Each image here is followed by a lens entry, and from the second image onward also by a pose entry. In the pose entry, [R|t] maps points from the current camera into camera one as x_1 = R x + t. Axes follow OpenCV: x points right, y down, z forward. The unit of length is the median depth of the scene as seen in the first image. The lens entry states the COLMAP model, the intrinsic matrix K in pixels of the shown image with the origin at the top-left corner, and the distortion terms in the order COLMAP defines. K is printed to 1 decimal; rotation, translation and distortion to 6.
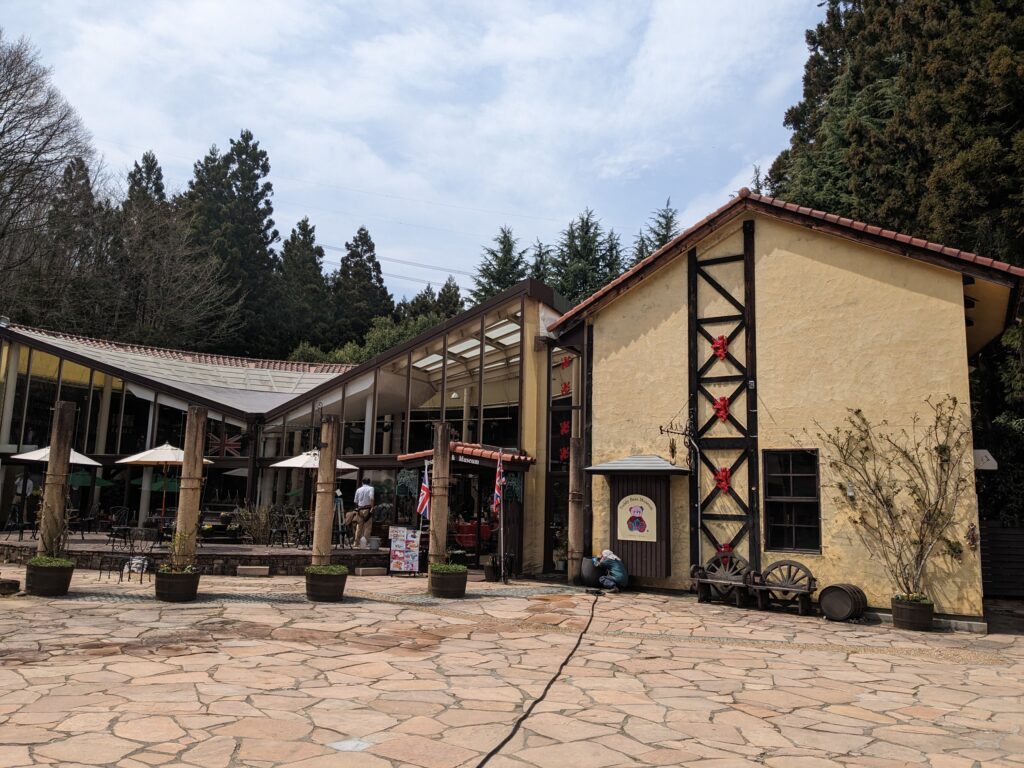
lens RADIAL K [[797.7, 0, 512.1], [0, 797.7, 355.3], [0, 0, 1]] dist [0.063504, -0.092229]
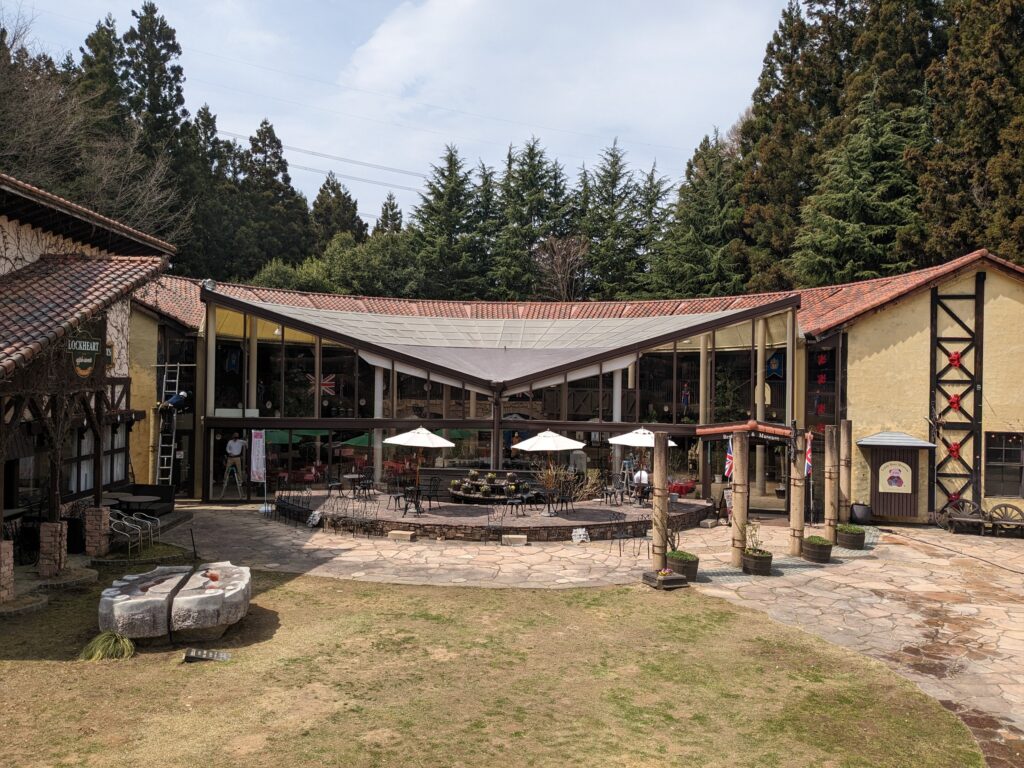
lens RADIAL K [[797.7, 0, 512.1], [0, 797.7, 355.3], [0, 0, 1]] dist [0.063504, -0.092229]
pose [[0.939032, -0.007293, 0.343753, -0.983539], [-0.049815, 0.986341, 0.157005, -0.204872], [-0.340203, -0.164557, 0.925842, -0.068966]]
